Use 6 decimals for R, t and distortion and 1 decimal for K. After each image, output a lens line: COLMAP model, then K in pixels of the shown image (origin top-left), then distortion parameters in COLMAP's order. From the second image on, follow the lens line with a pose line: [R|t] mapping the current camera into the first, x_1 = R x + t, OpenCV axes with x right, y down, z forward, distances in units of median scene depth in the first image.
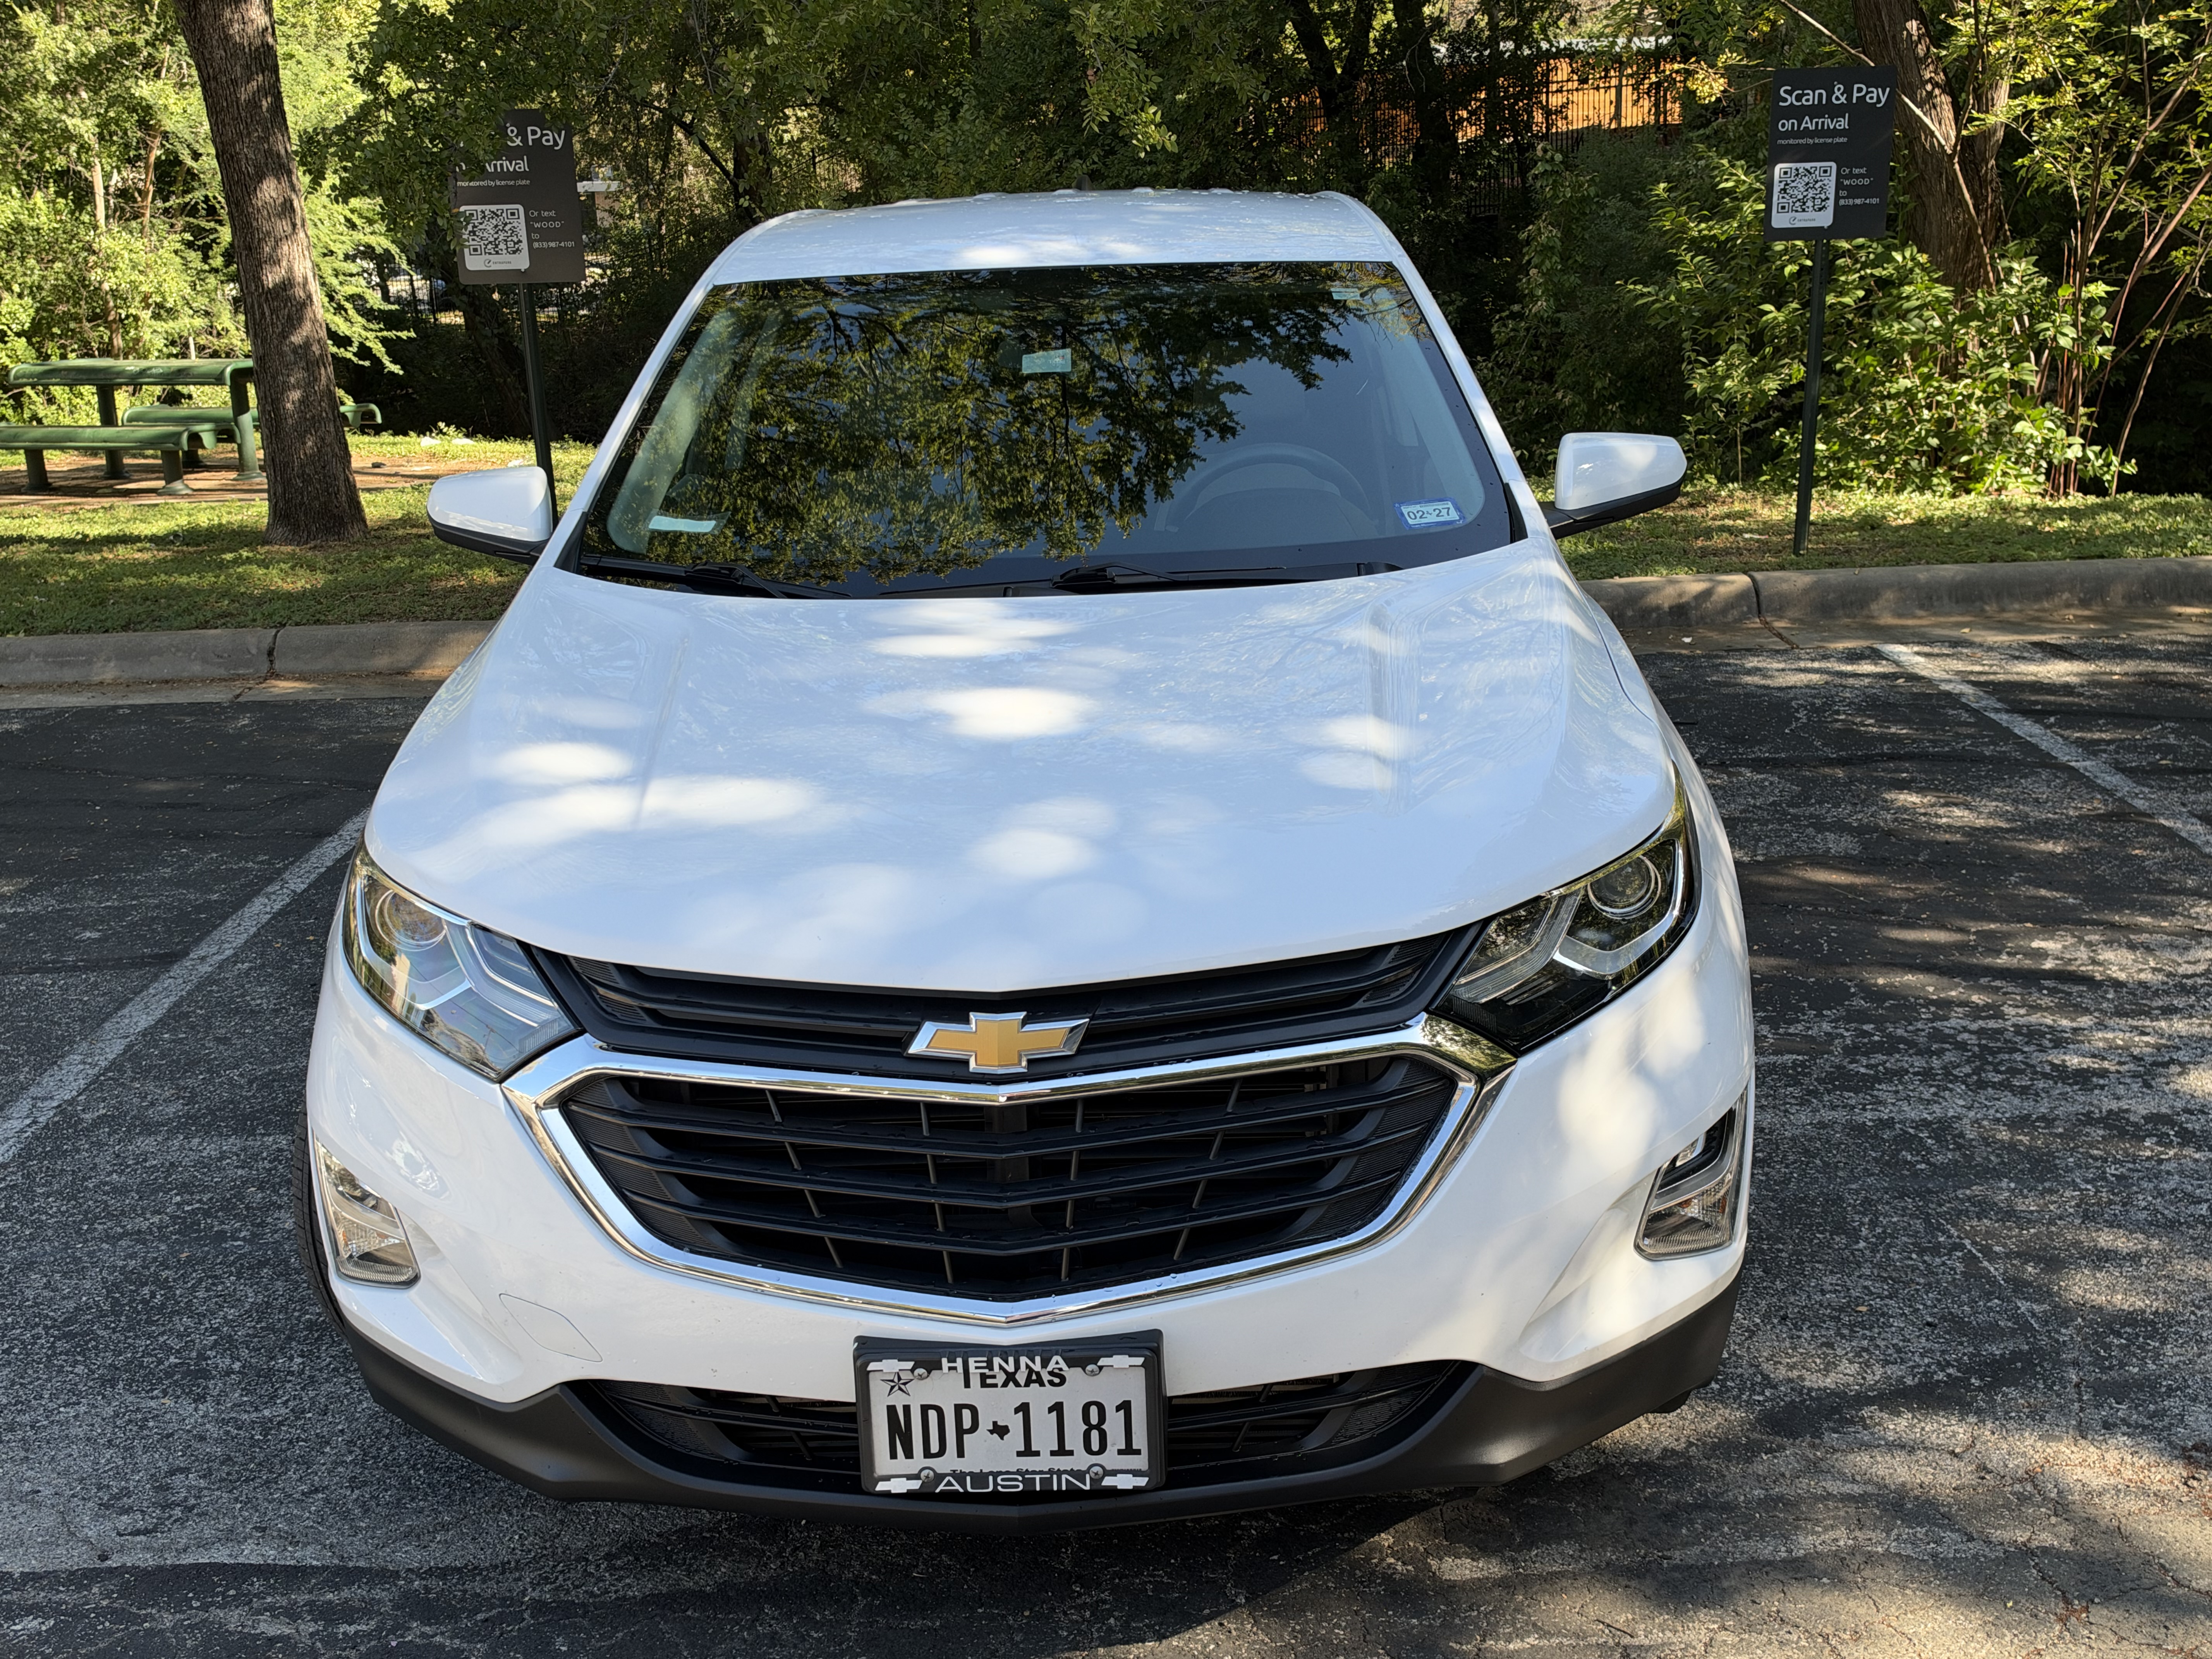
lens RADIAL K [[2180.0, 0, 1113.0], [0, 2180.0, 811.9], [0, 0, 1]] dist [0.007854, 0.015541]
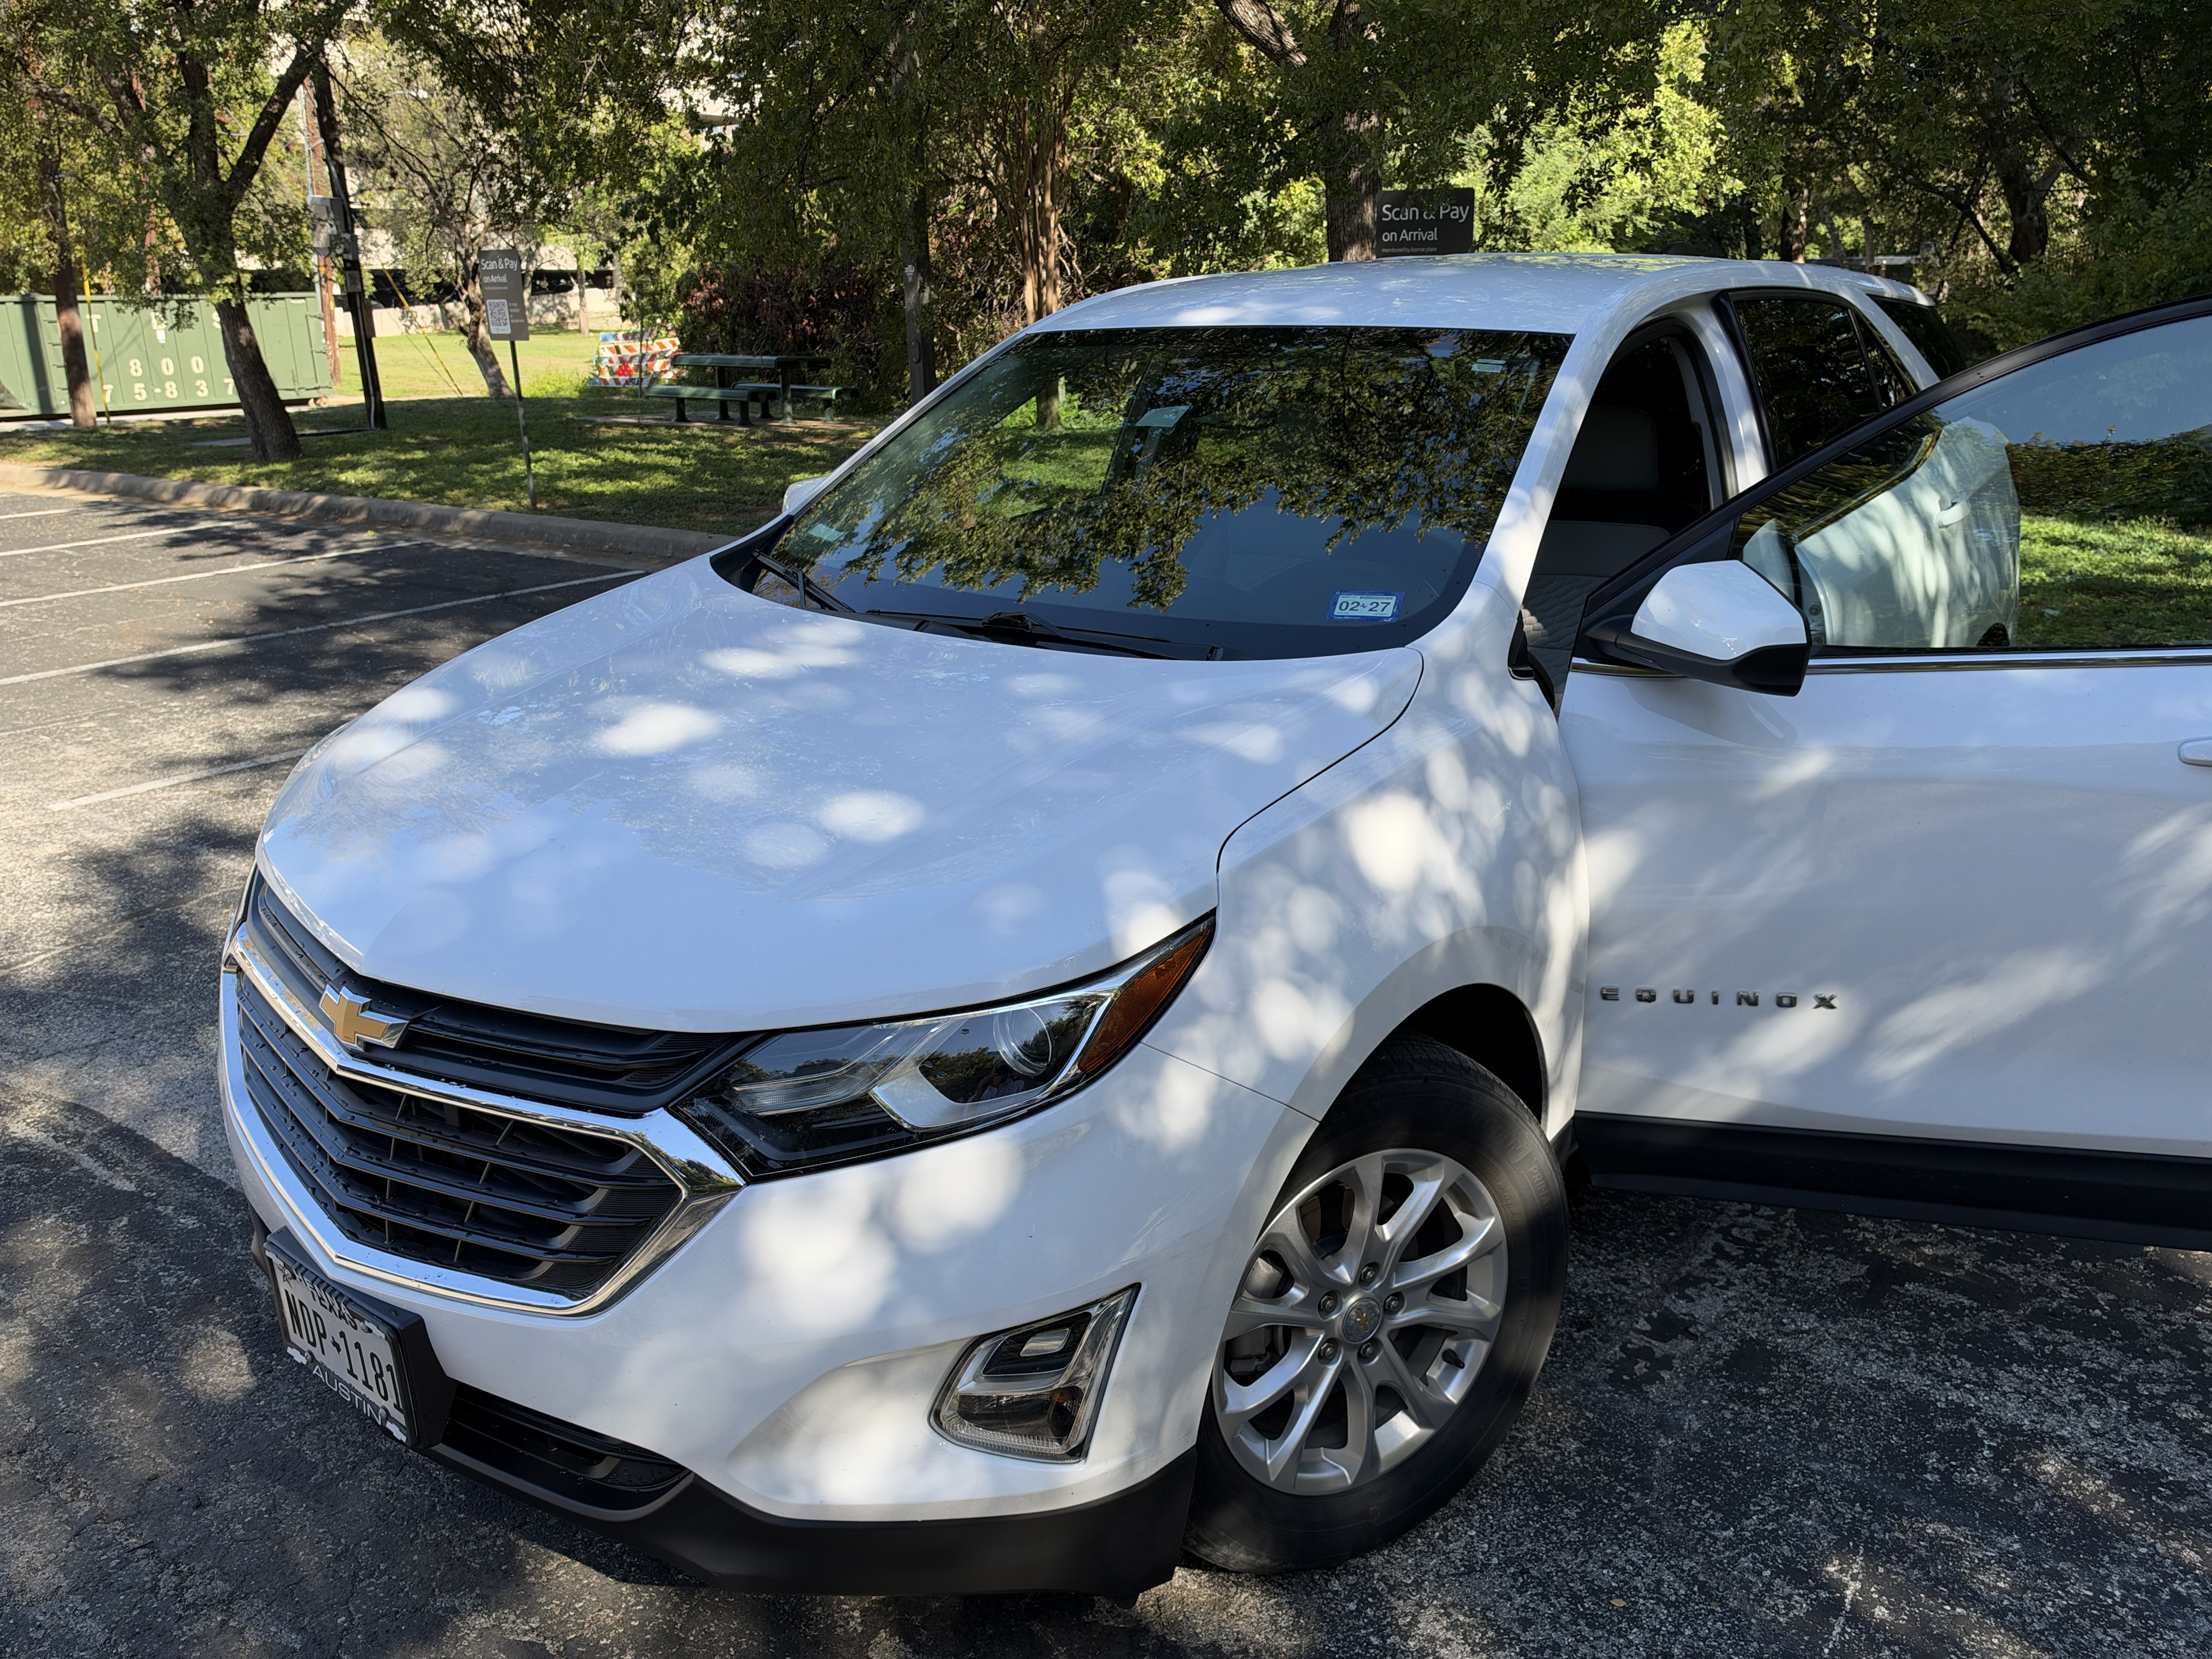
lens RADIAL K [[1697.7, 0, 1088.6], [0, 1697.7, 835.1], [0, 0, 1]] dist [-0.006620, -0.022693]
pose [[0.799180, 0.206134, -0.564641, 0.357480], [-0.174991, 0.978459, 0.109528, -0.073551], [0.575056, 0.011275, 0.818037, 0.252350]]
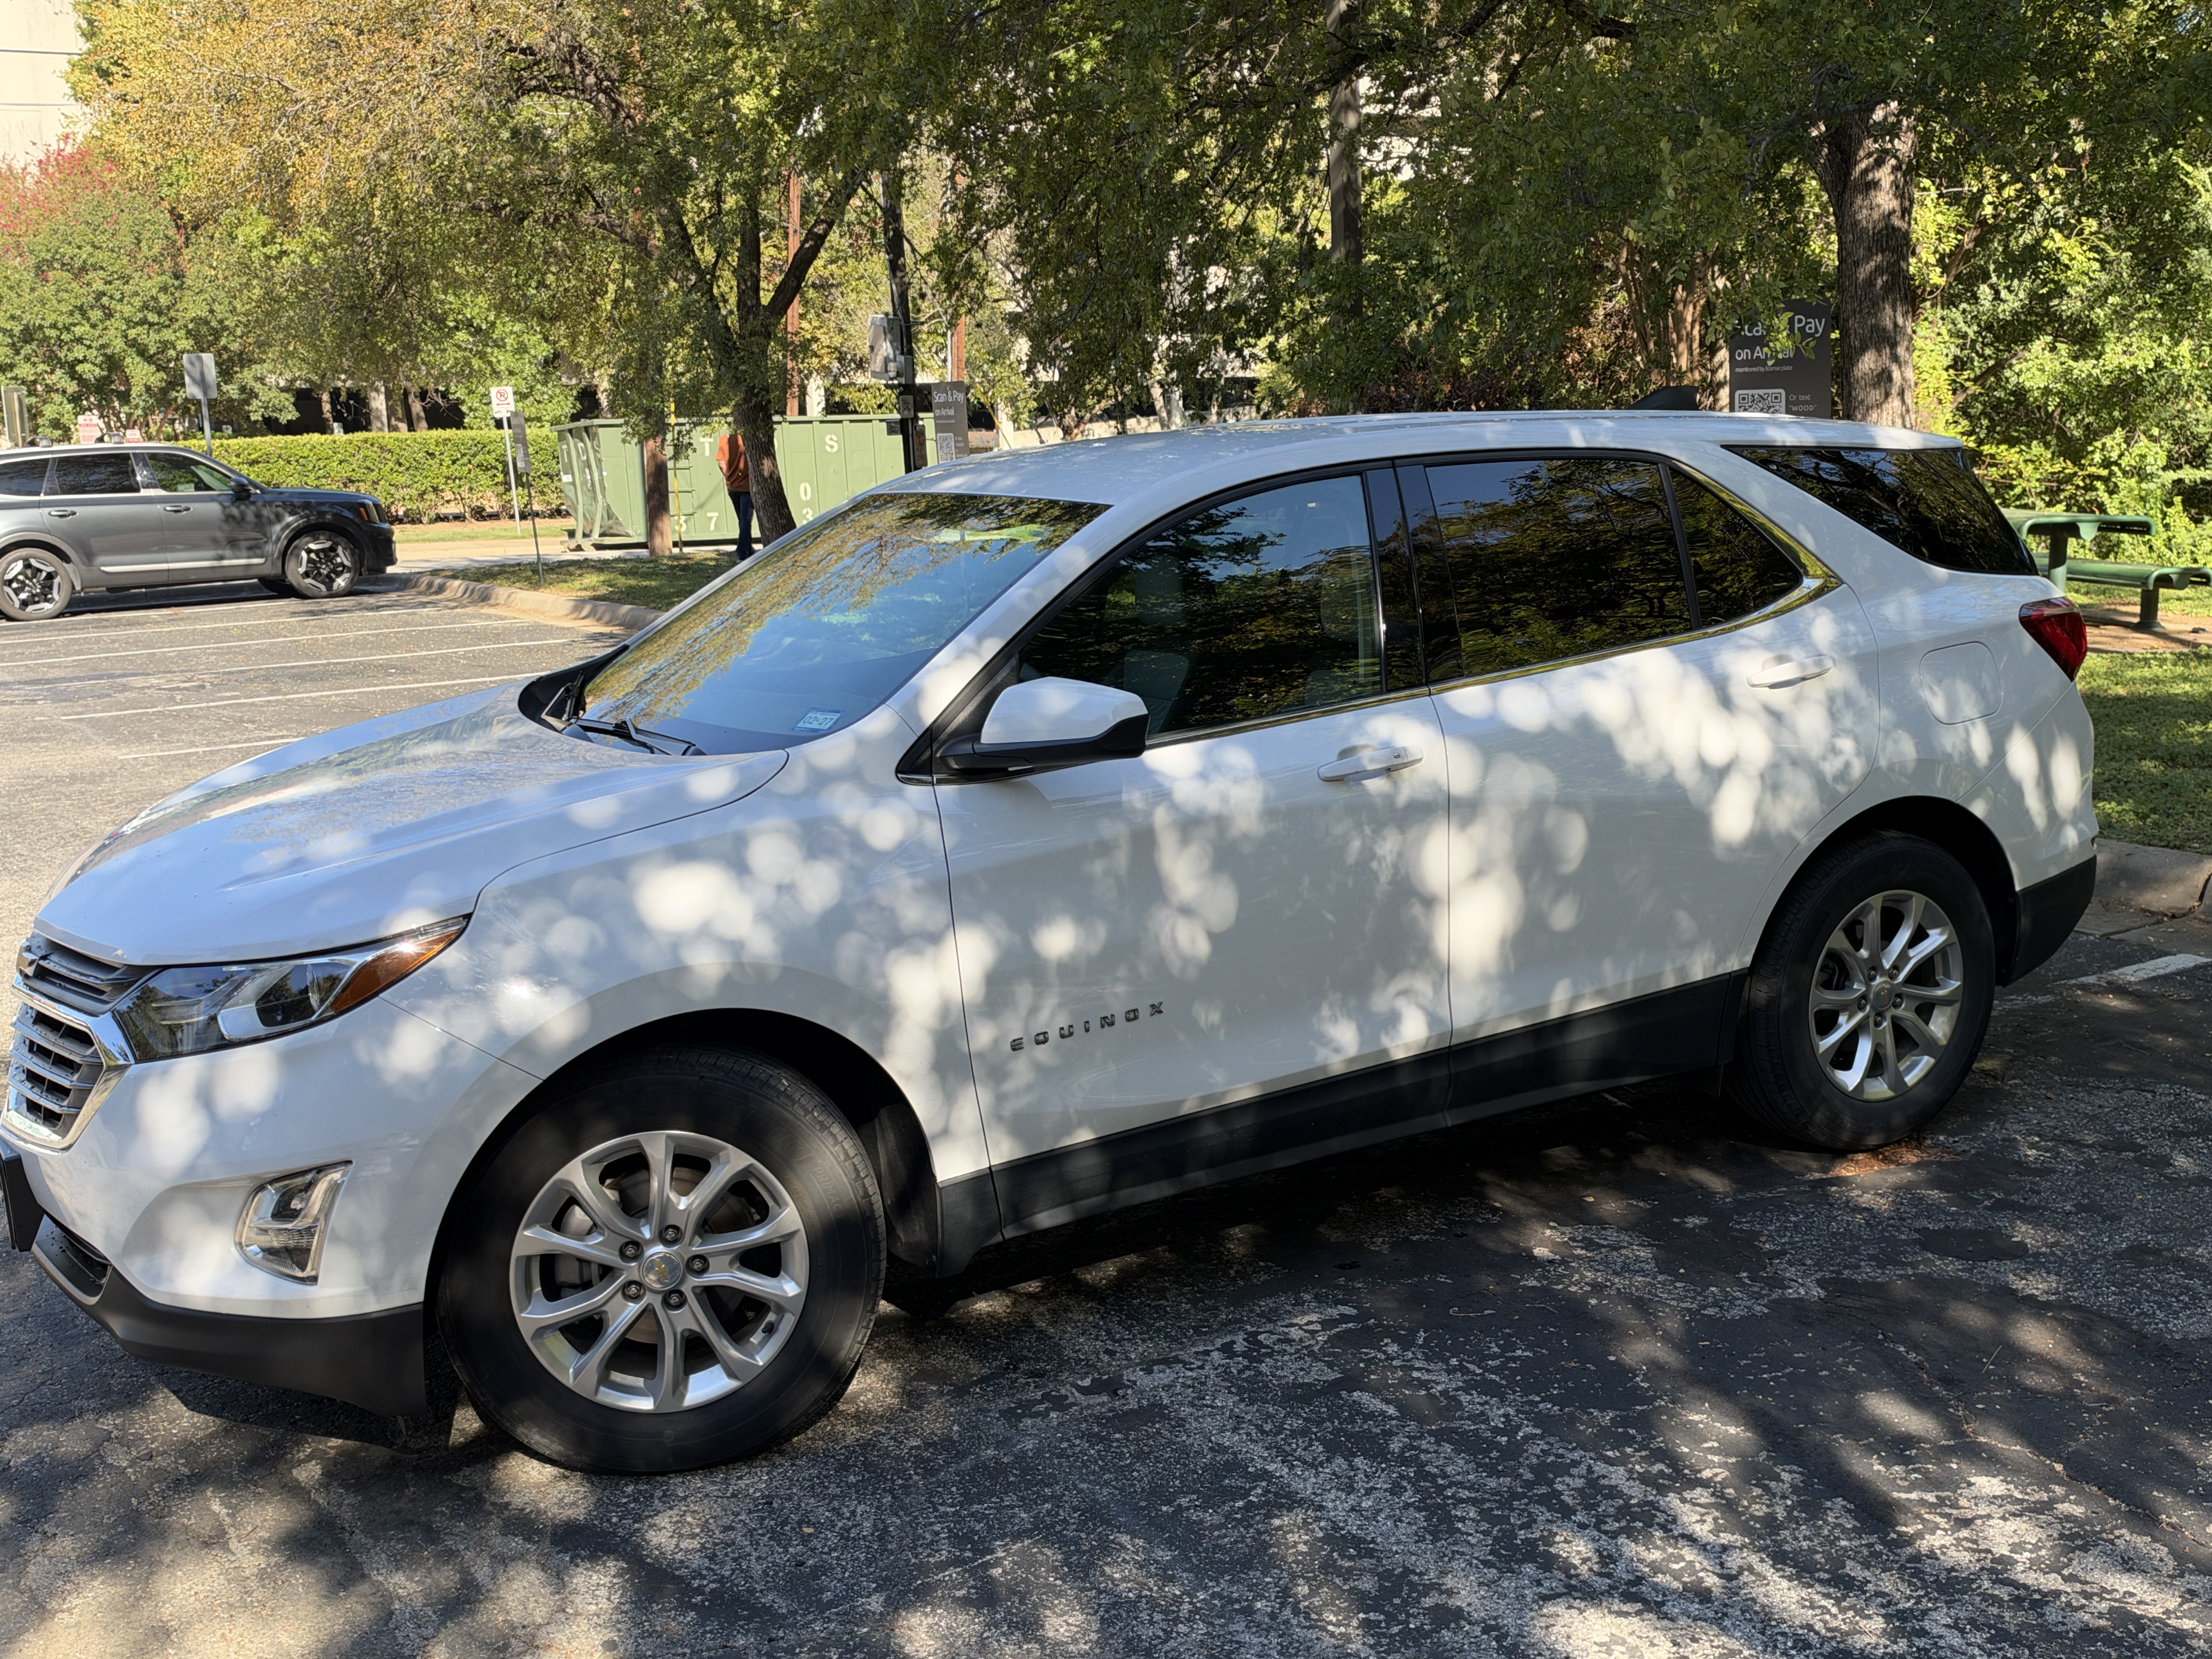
lens RADIAL K [[2149.1, 0, 1150.9], [0, 2149.1, 913.8], [0, 0, 1]] dist [0.159196, -0.528396]
pose [[0.539726, 0.207783, -0.815795, 0.886479], [-0.218027, 0.970499, 0.102941, -0.144794], [0.813117, 0.122306, 0.569106, 0.375964]]
